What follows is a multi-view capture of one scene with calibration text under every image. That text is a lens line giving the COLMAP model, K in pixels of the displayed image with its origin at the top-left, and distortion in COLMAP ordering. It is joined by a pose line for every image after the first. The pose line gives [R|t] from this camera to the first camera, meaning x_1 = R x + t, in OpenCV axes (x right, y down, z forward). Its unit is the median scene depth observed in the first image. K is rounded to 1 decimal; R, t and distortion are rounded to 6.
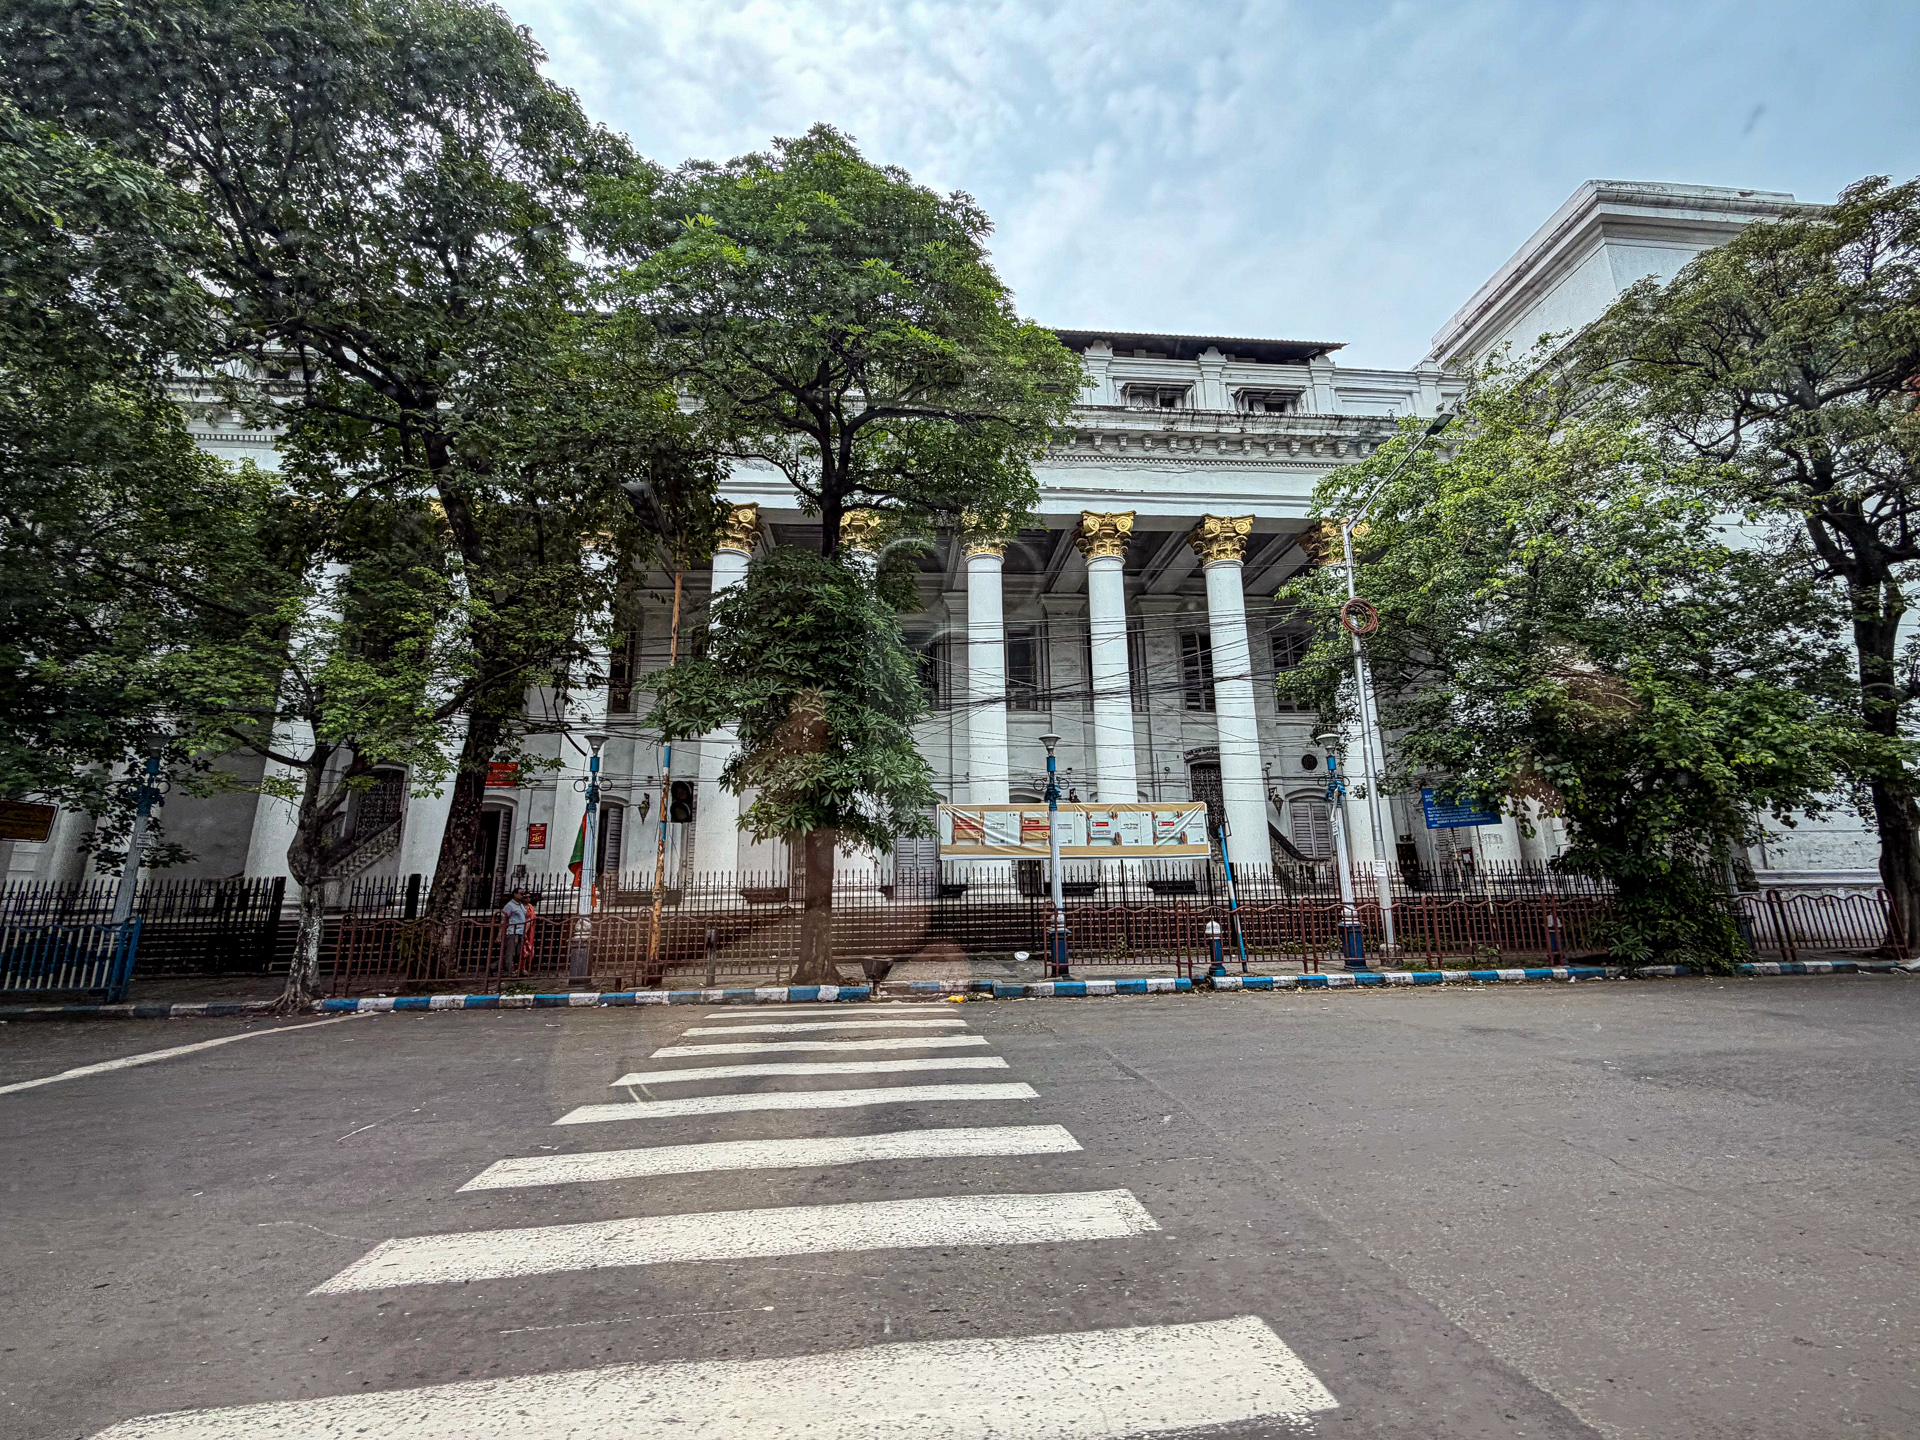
lens RADIAL K [[773.9, 0, 959.3], [0, 773.9, 718.6], [0, 0, 1]] dist [-0.000316, -0.000461]
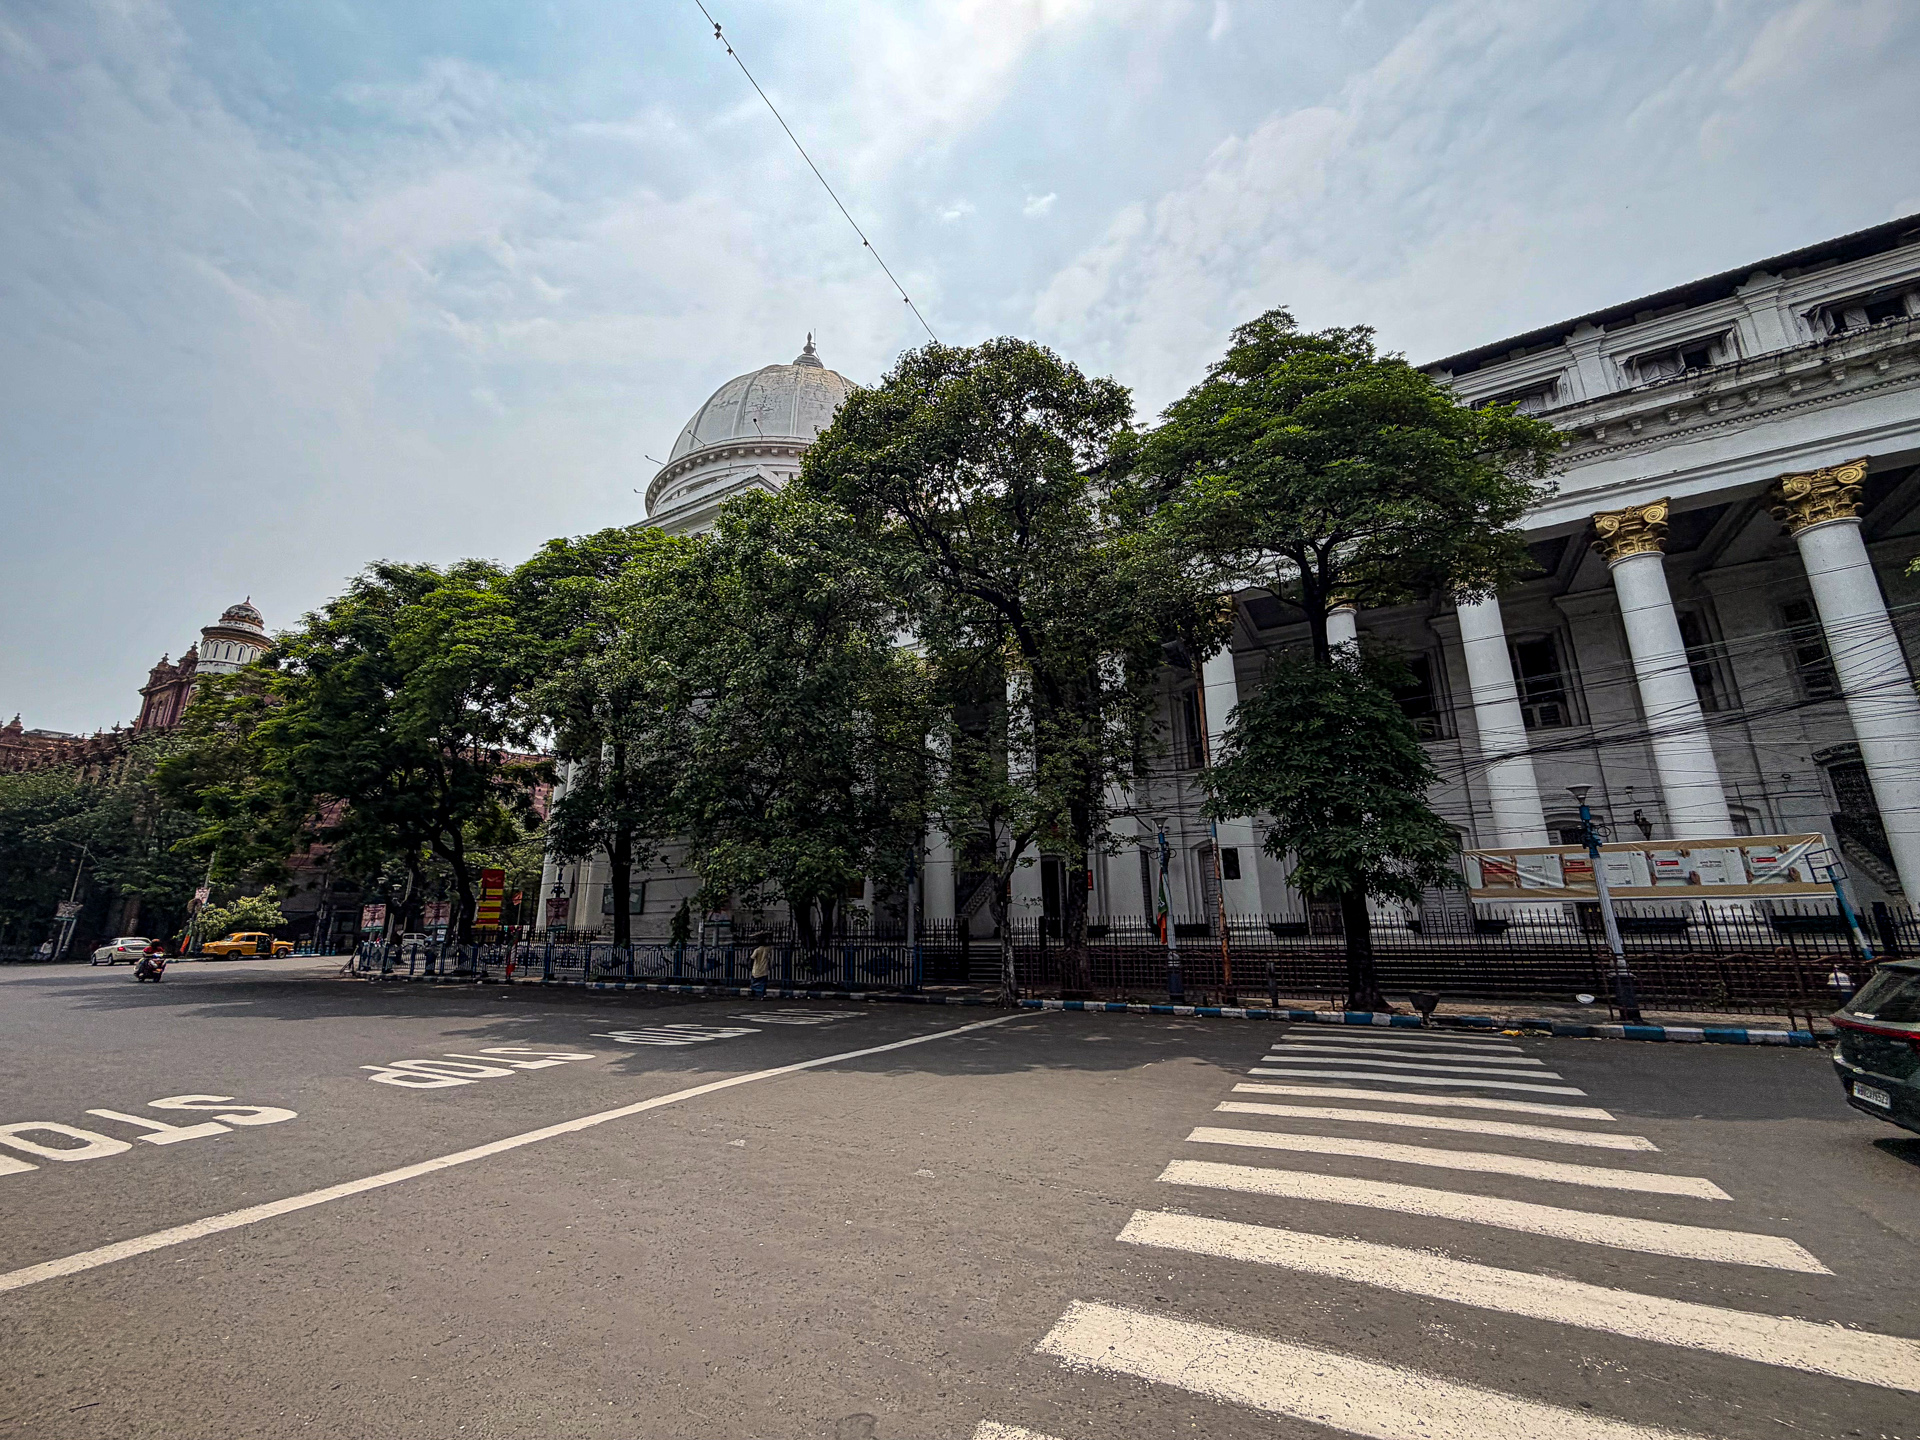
lens RADIAL K [[773.9, 0, 950.1], [0, 773.9, 721.4], [0, 0, 1]] dist [-0.000316, -0.000461]
pose [[0.821487, -0.138801, -0.553076, 0.008552], [0.123275, 0.990215, -0.065405, -0.082241], [0.556743, -0.014451, 0.830559, -0.277359]]
